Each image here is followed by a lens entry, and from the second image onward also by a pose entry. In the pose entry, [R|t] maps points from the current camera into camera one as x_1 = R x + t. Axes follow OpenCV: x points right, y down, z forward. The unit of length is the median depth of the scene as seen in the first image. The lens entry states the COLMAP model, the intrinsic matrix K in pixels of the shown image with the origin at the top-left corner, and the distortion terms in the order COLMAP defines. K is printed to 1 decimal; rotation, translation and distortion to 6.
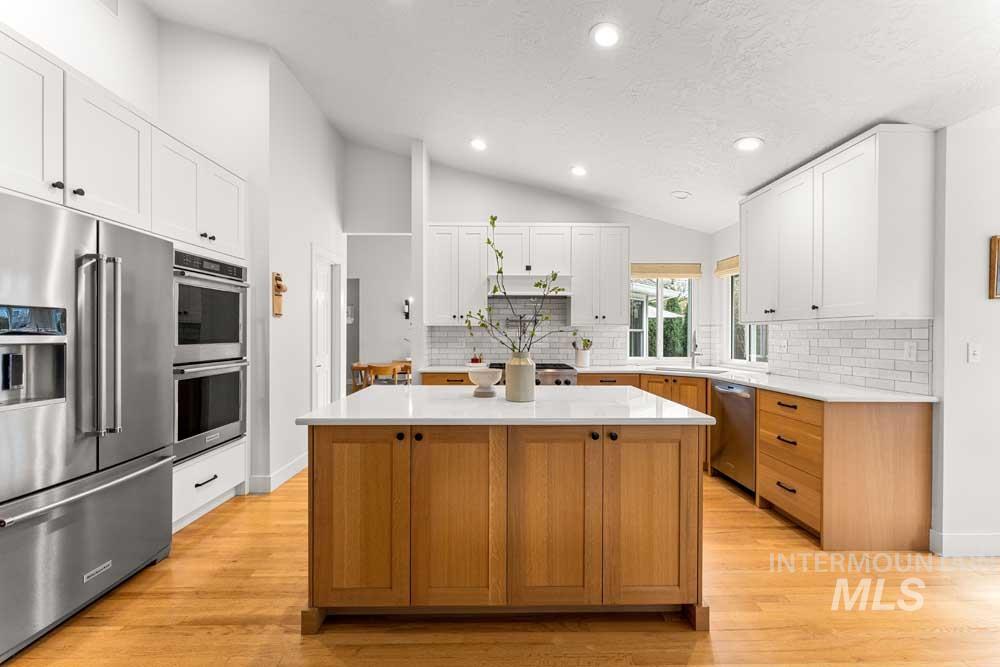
lens RADIAL K [[397.0, 0, 502.8], [0, 397.0, 335.7], [0, 0, 1]] dist [-0.001659, 0.000098]
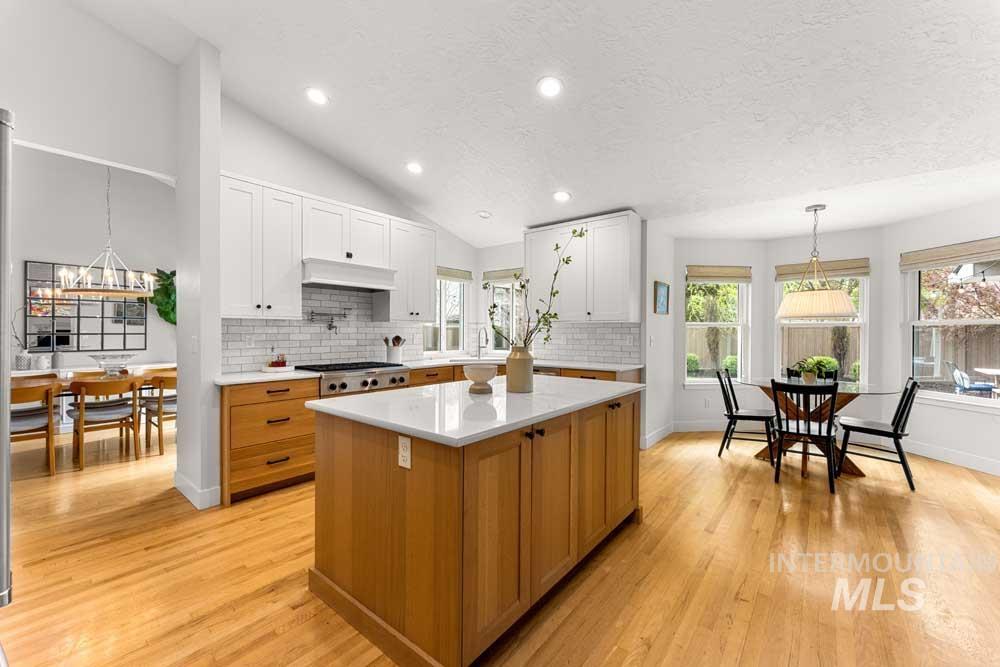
lens RADIAL K [[397.0, 0, 505.2], [0, 397.0, 333.8], [0, 0, 1]] dist [-0.001659, 0.000098]
pose [[0.635911, -0.004072, 0.771751, -0.614973], [0.001280, 0.999990, 0.004221, 0.001266], [-0.771761, -0.001697, 0.635910, 0.257811]]
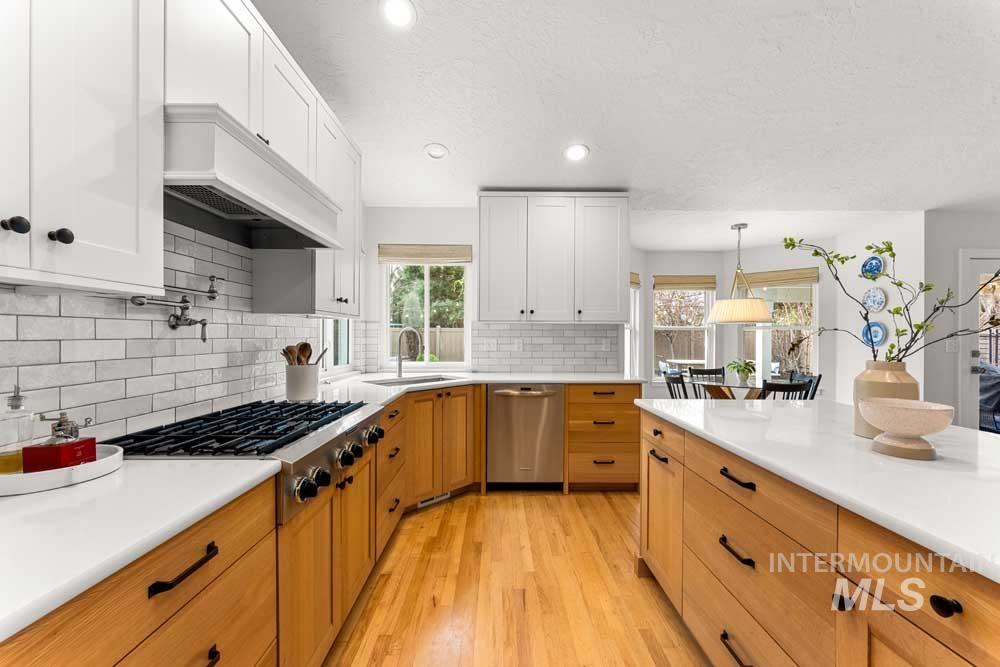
lens RADIAL K [[397.0, 0, 503.4], [0, 397.0, 336.7], [0, 0, 1]] dist [-0.001659, 0.000098]
pose [[0.004912, -0.002919, 0.999984, -0.446992], [0.001847, 0.999994, 0.002910, 0.001246], [-0.999986, 0.001833, 0.004918, 1.211045]]
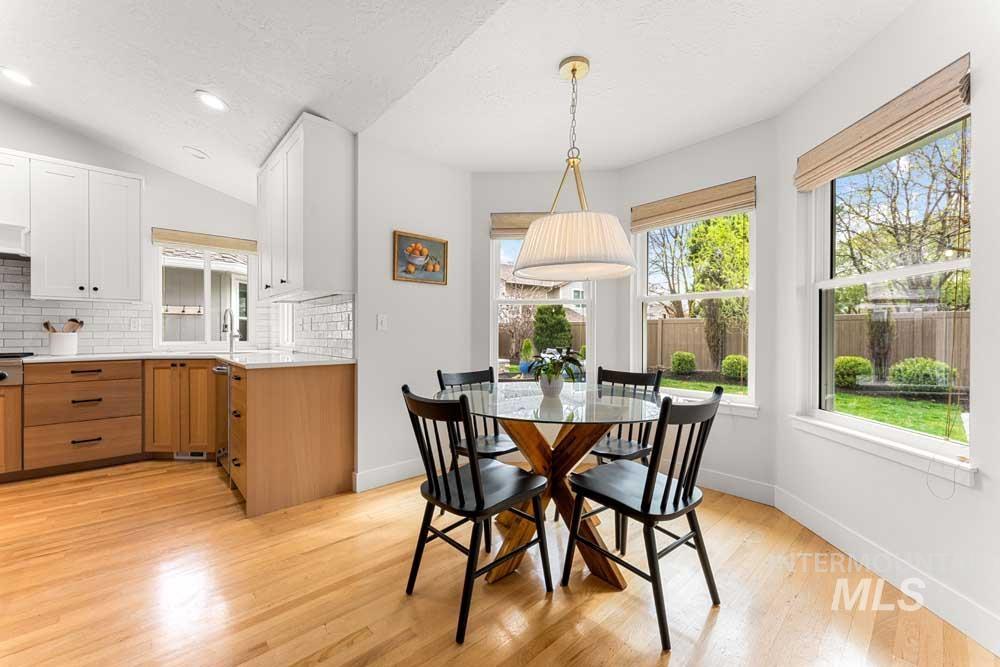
lens RADIAL K [[397.0, 0, 507.6], [0, 397.0, 332.6], [0, 0, 1]] dist [-0.001659, 0.000098]
pose [[0.744612, -0.001651, 0.667496, 0.520043], [0.003718, 0.999992, -0.001674, 0.063959], [-0.667487, 0.003728, 0.744612, -0.152370]]
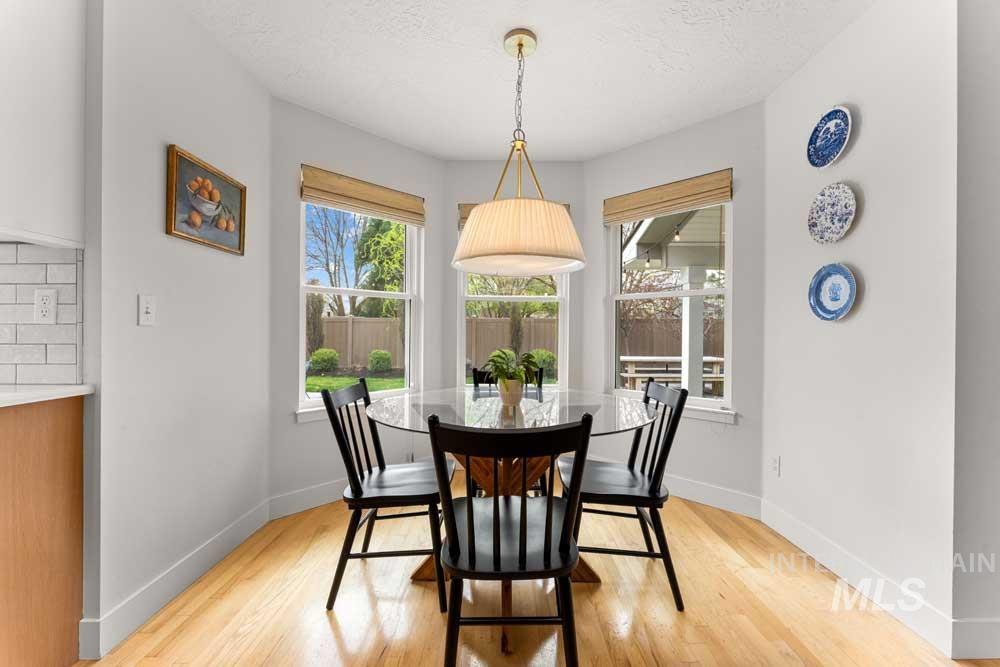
lens RADIAL K [[397.0, 0, 500.4], [0, 397.0, 333.1], [0, 0, 1]] dist [-0.001659, 0.000098]
pose [[0.010478, -0.005108, 0.999932, 0.431755], [-0.001755, 0.999985, 0.005127, 0.061577], [-0.999944, -0.001809, 0.010469, 0.326165]]
